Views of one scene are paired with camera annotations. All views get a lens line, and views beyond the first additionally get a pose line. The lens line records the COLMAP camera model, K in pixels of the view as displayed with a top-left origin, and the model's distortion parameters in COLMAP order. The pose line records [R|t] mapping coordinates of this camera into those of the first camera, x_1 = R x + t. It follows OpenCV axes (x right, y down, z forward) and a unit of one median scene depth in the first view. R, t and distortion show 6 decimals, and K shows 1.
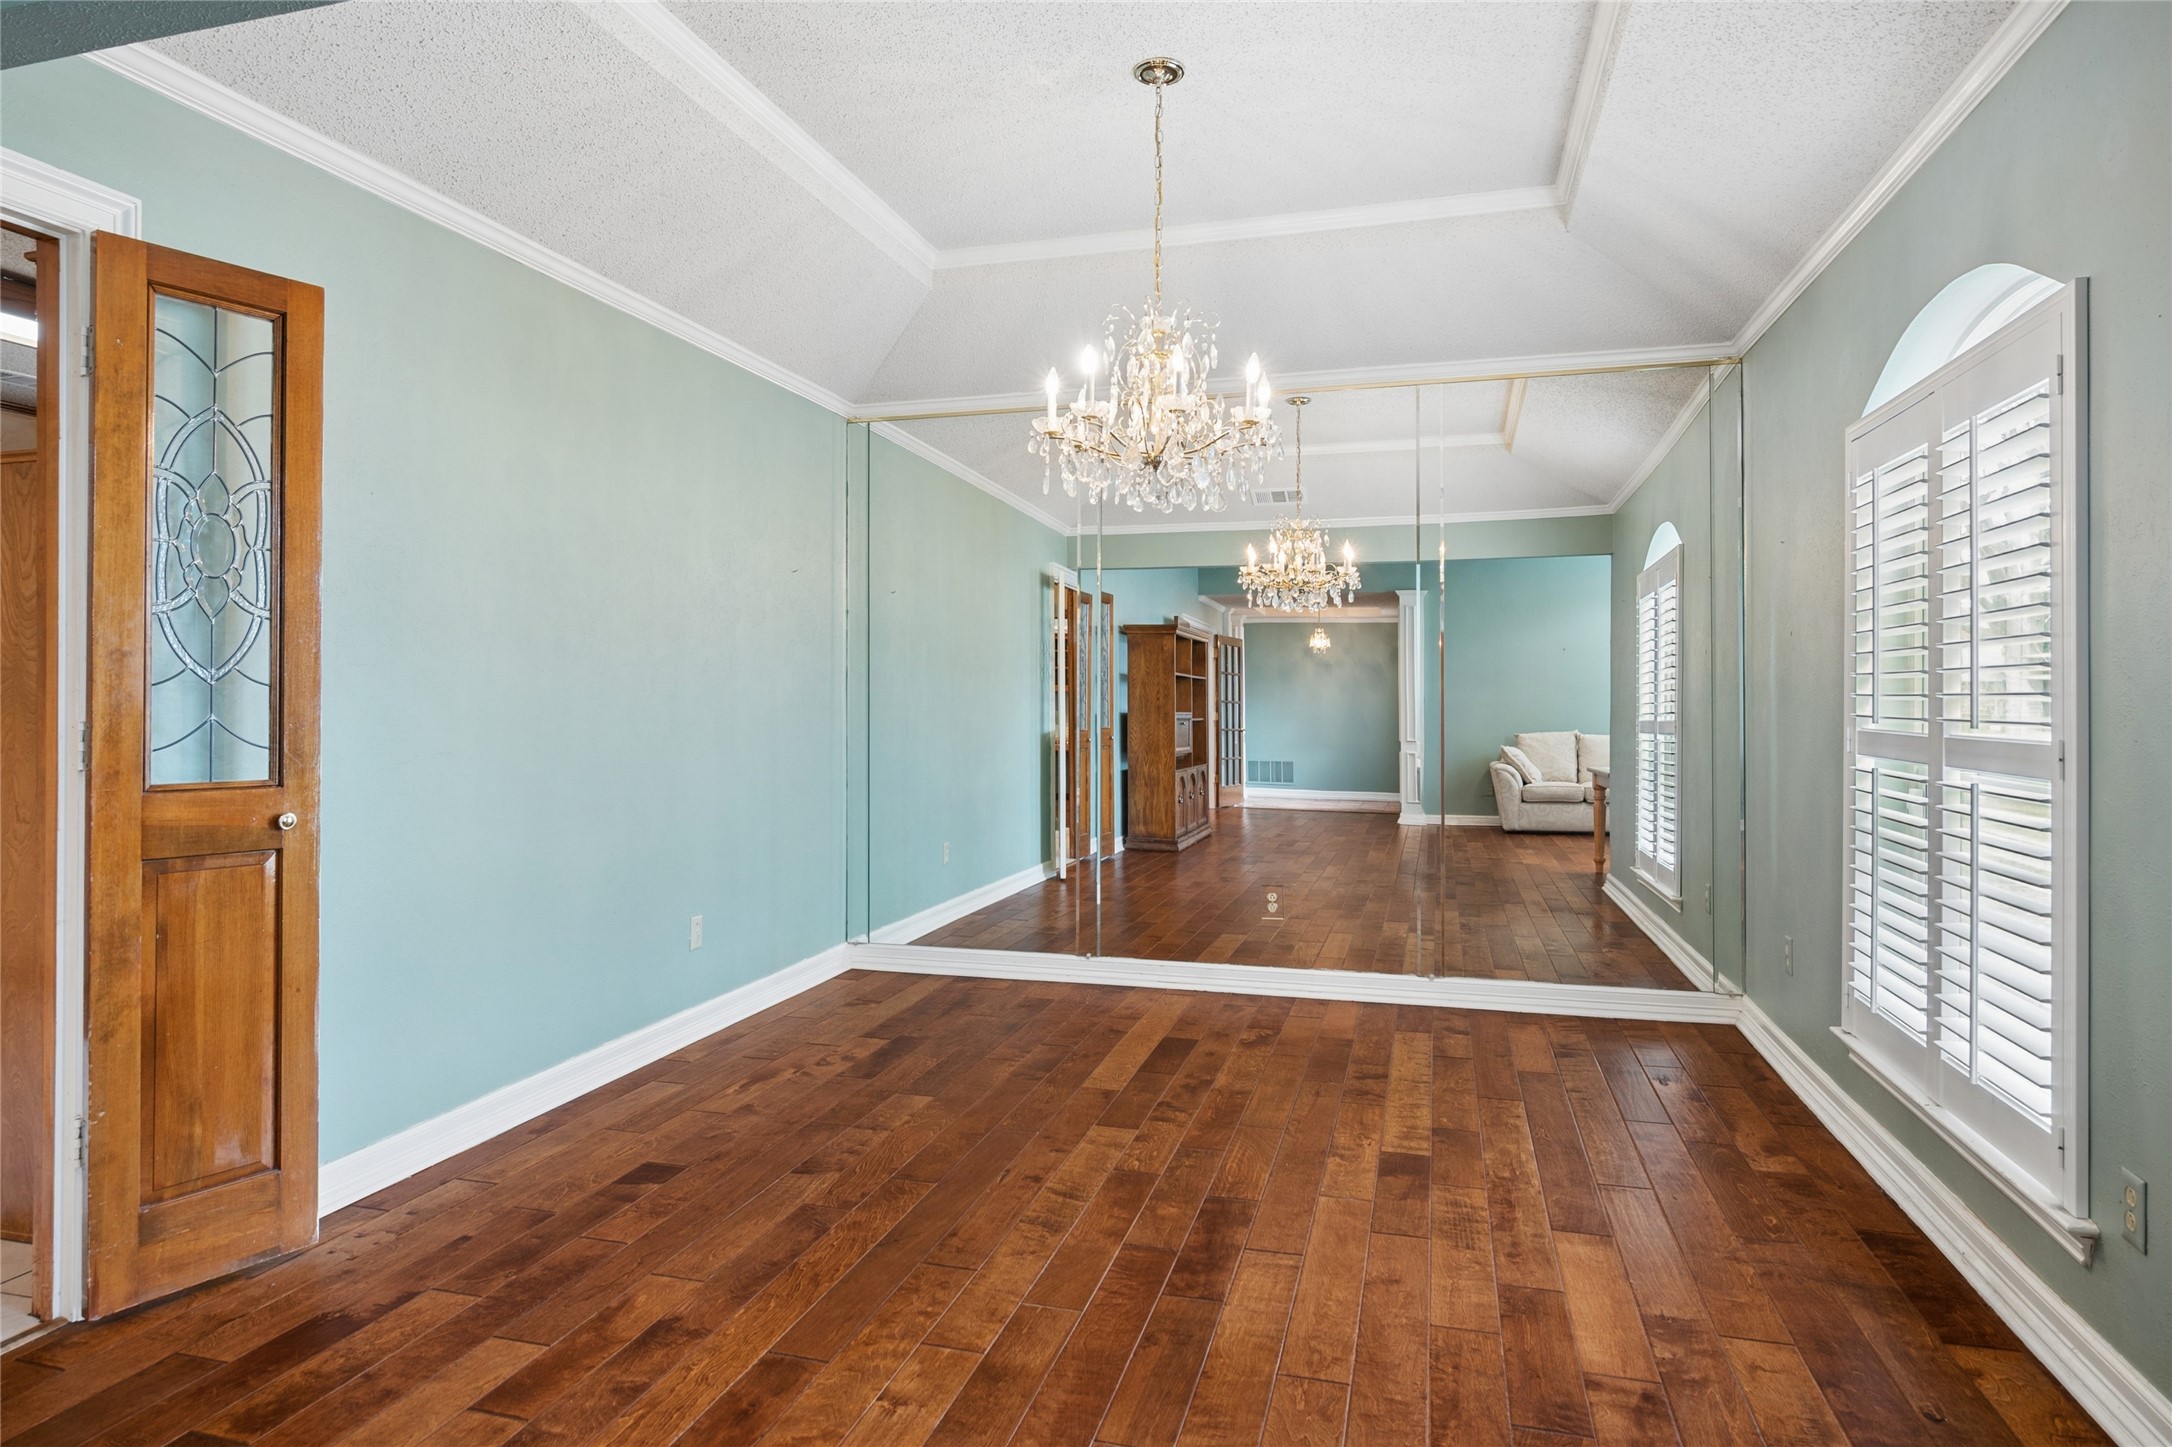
lens RADIAL K [[1268.4, 0, 1085.6], [0, 1268.4, 706.9], [0, 0, 1]] dist [-0.008236, -0.001189]
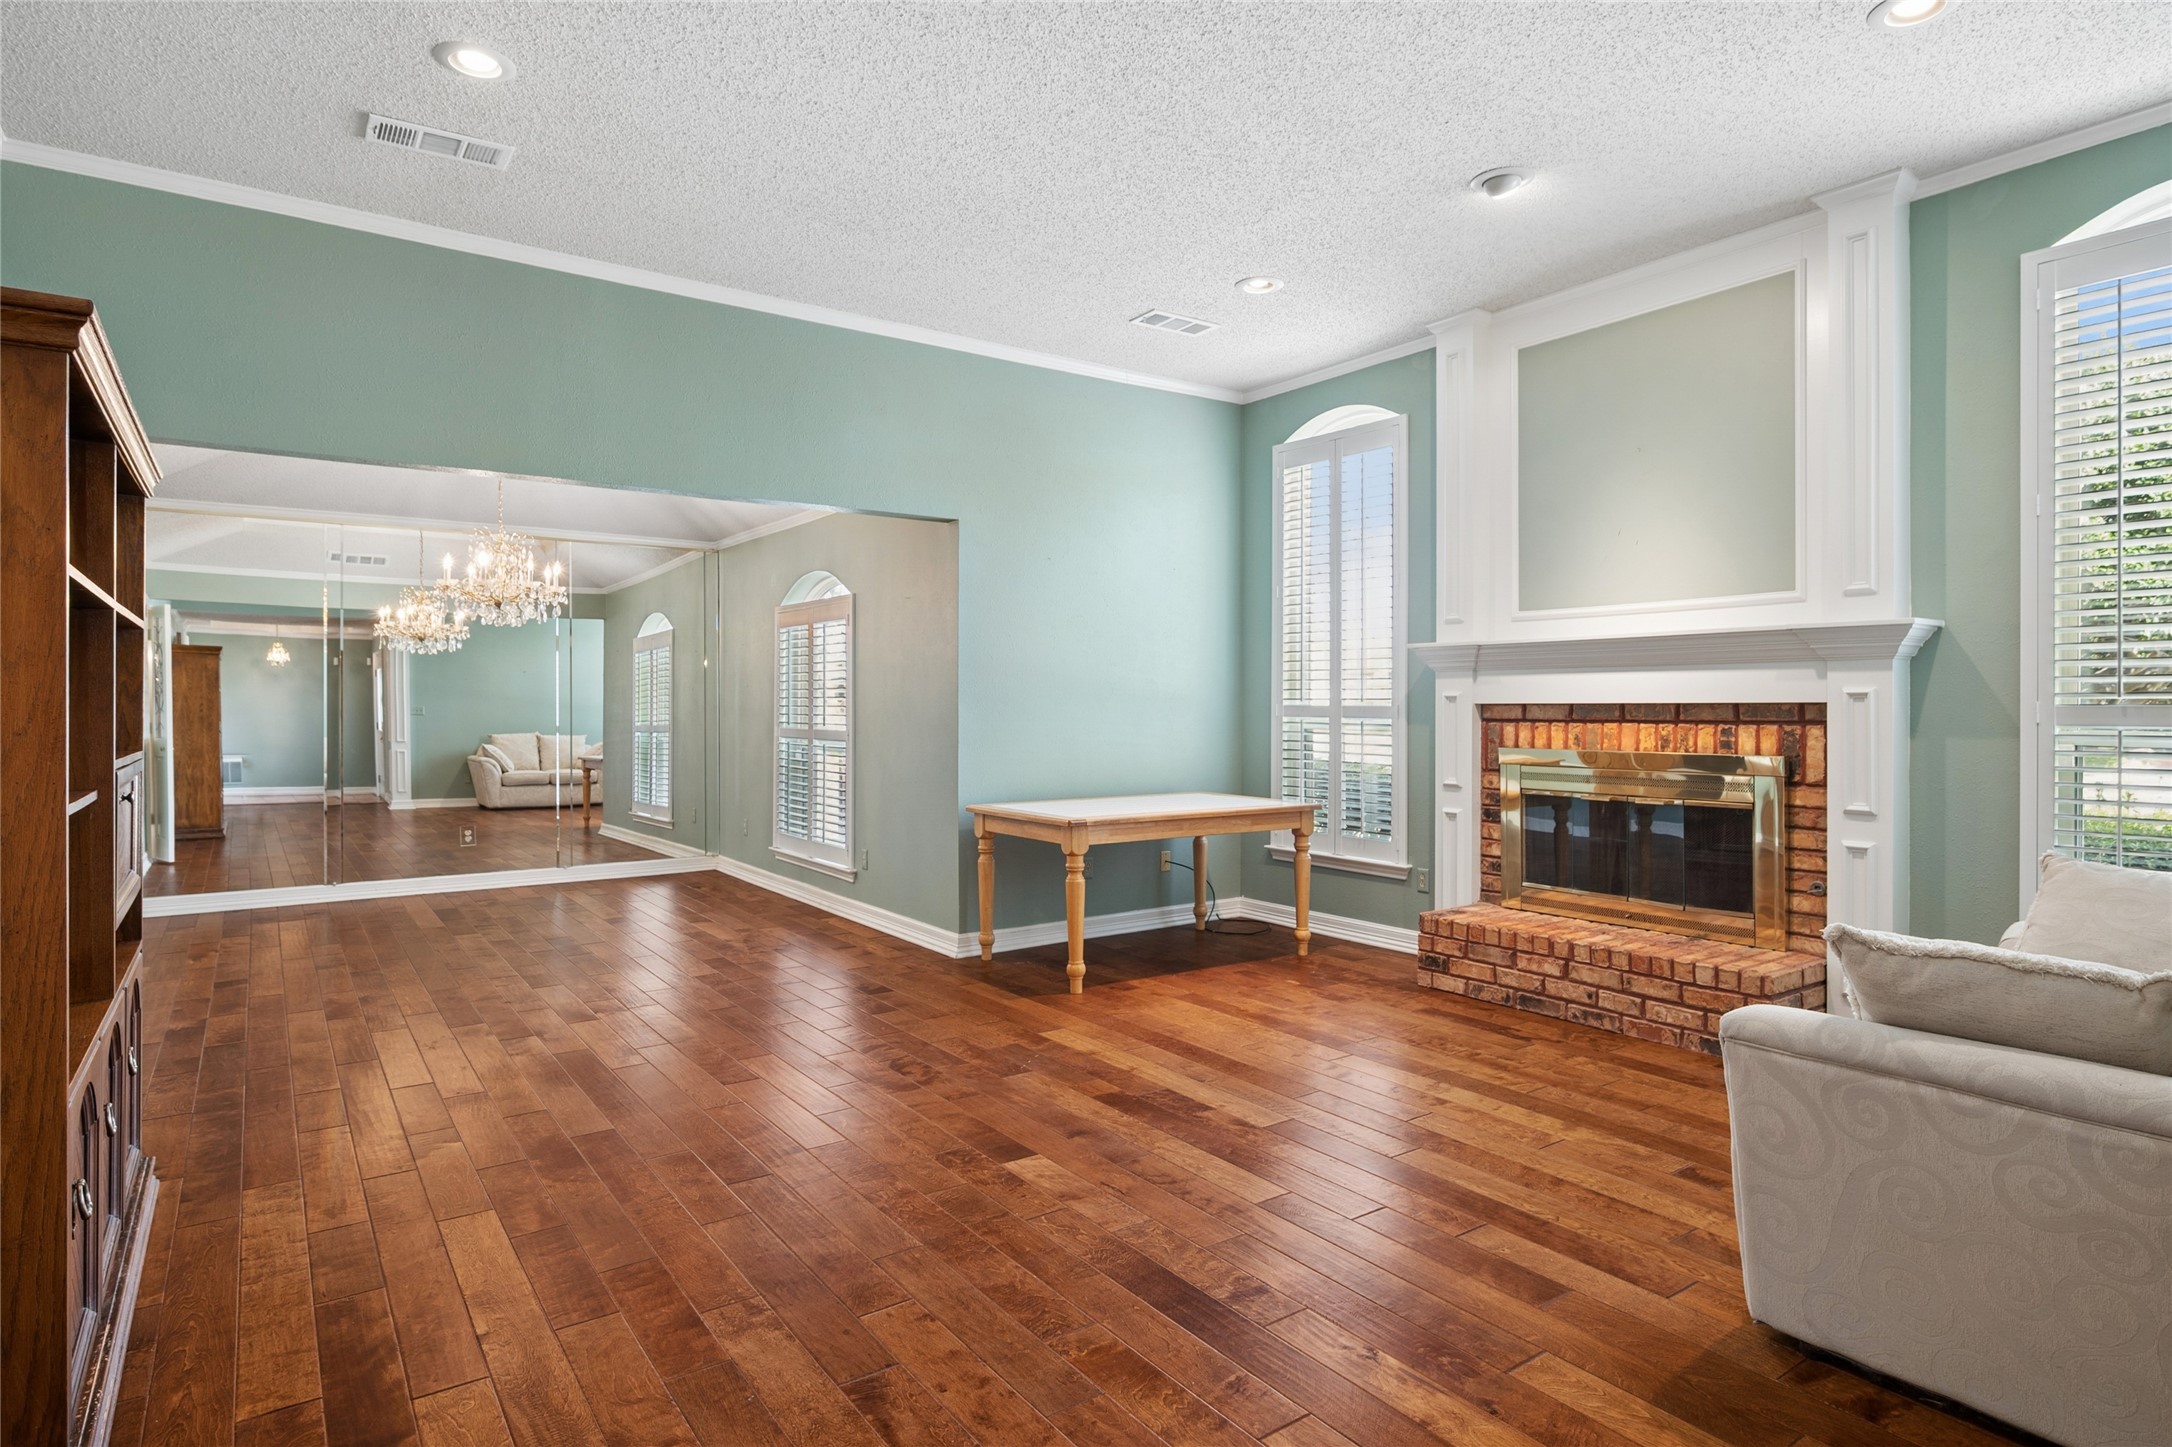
lens RADIAL K [[1155.1, 0, 1078.0], [0, 1155.1, 707.2], [0, 0, 1]] dist [-0.007475, 0.003820]
pose [[0.638383, -0.002122, 0.769716, -0.325093], [0.003642, 0.999993, -0.000264, -0.008321], [-0.769711, 0.002972, 0.638386, -0.387124]]
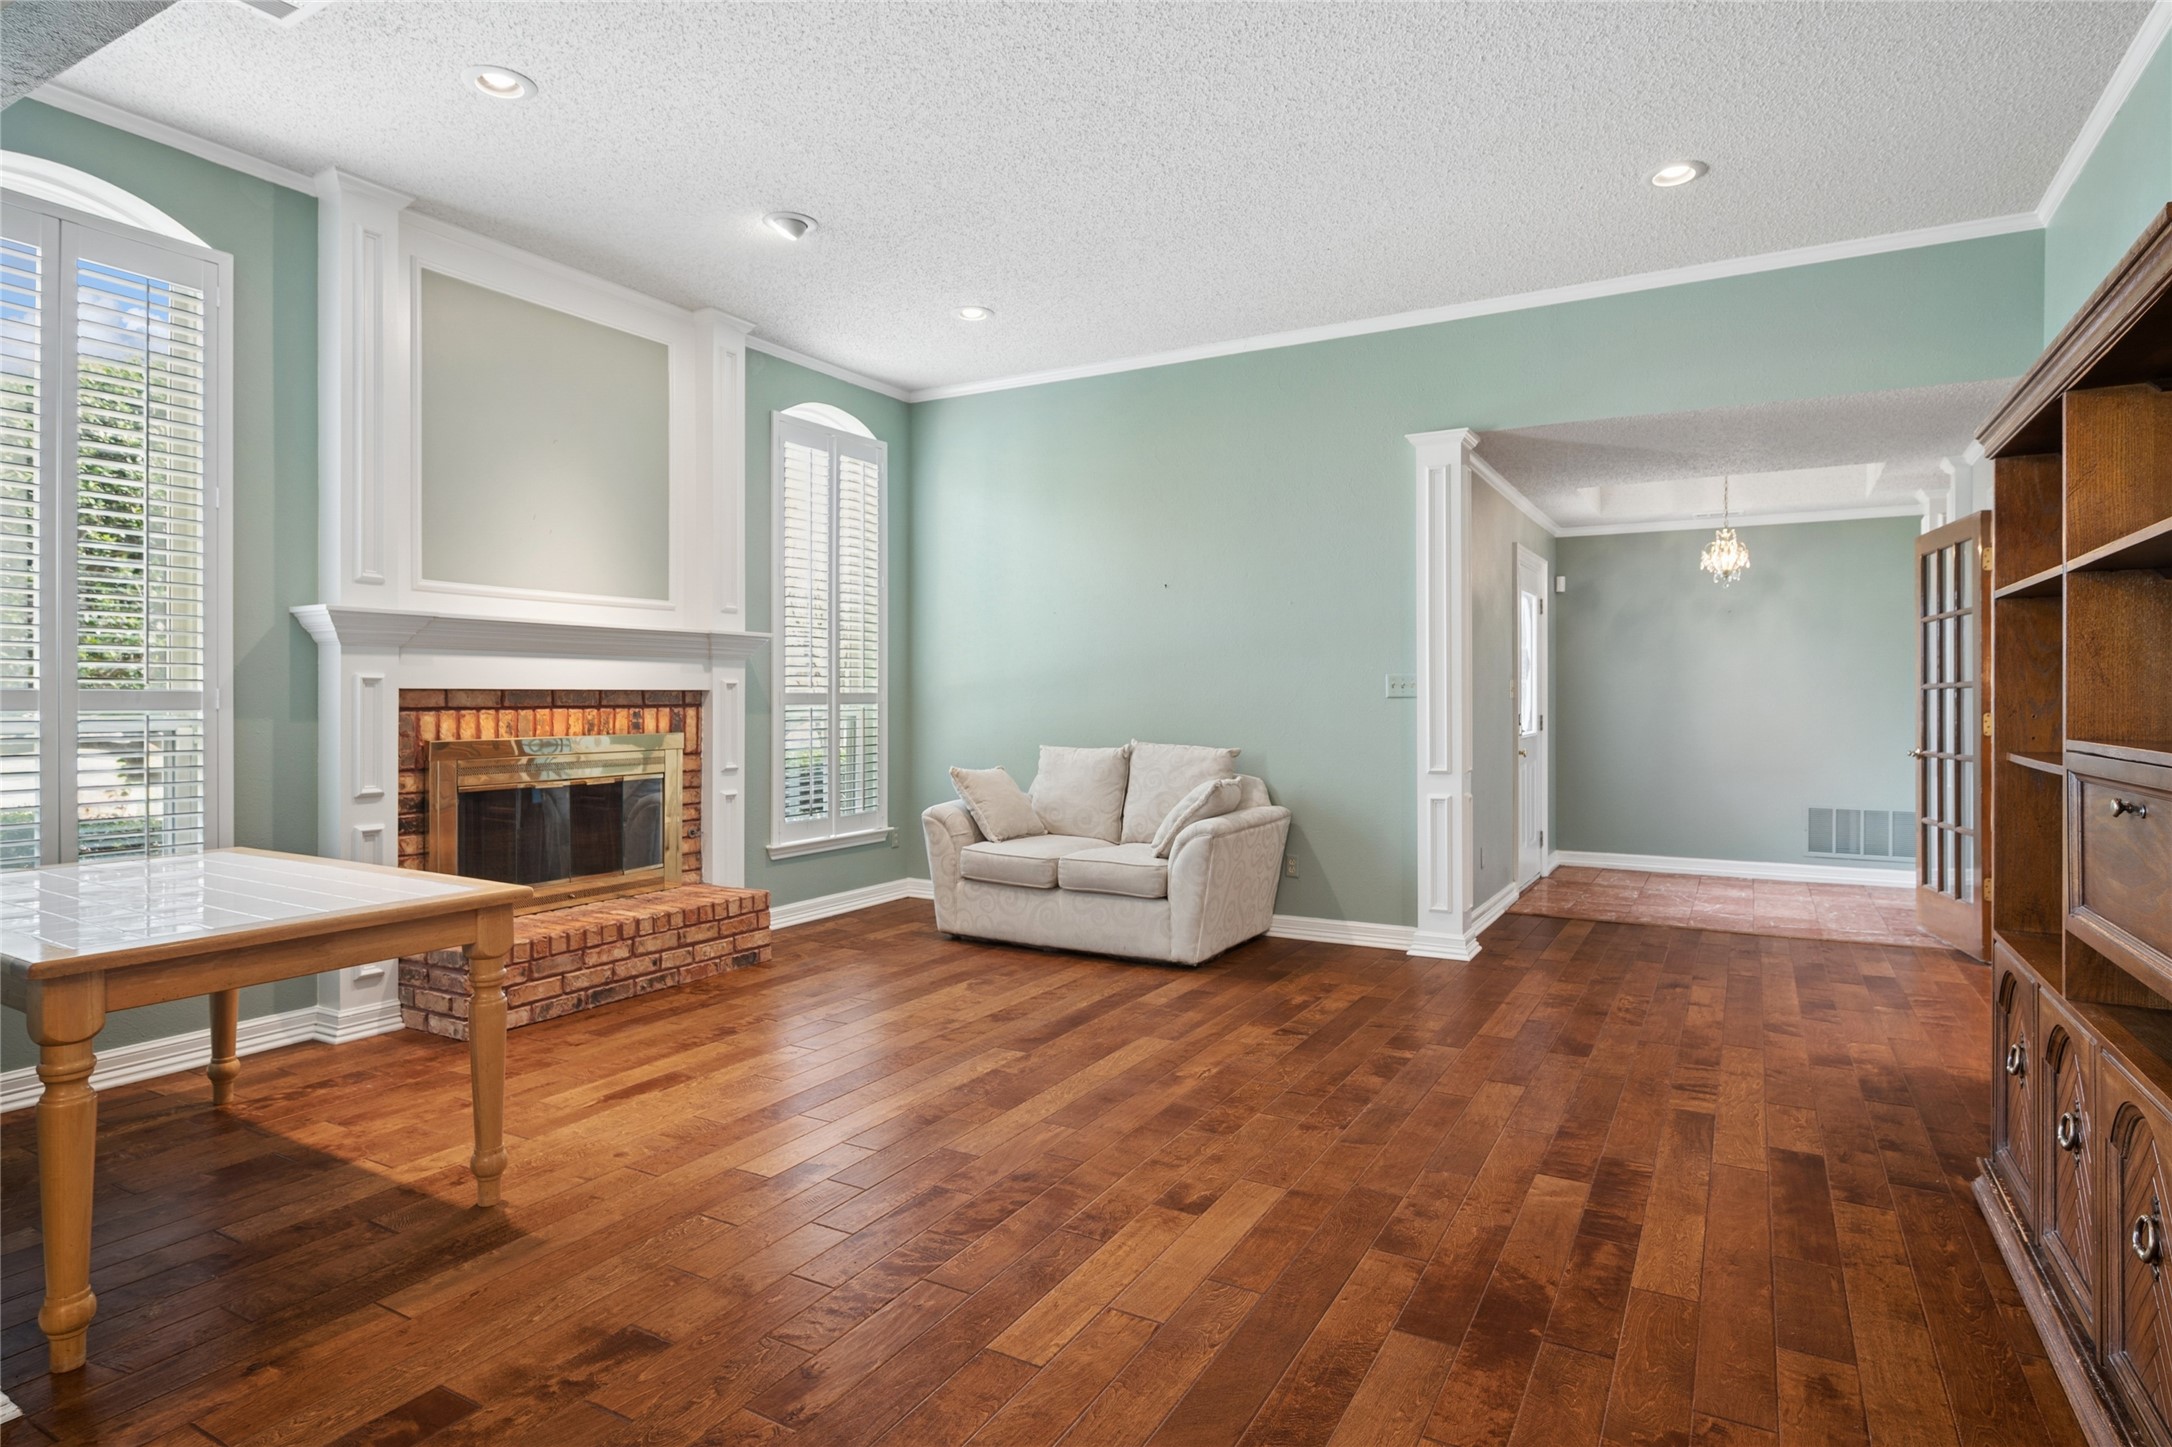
lens RADIAL K [[1155.1, 0, 1093.4], [0, 1155.1, 706.0], [0, 0, 1]] dist [-0.007475, 0.003820]
pose [[-0.966788, -0.000691, 0.255578, -0.112289], [0.001781, 0.999954, 0.009441, -0.005922], [-0.255572, 0.009582, -0.966742, 0.287644]]
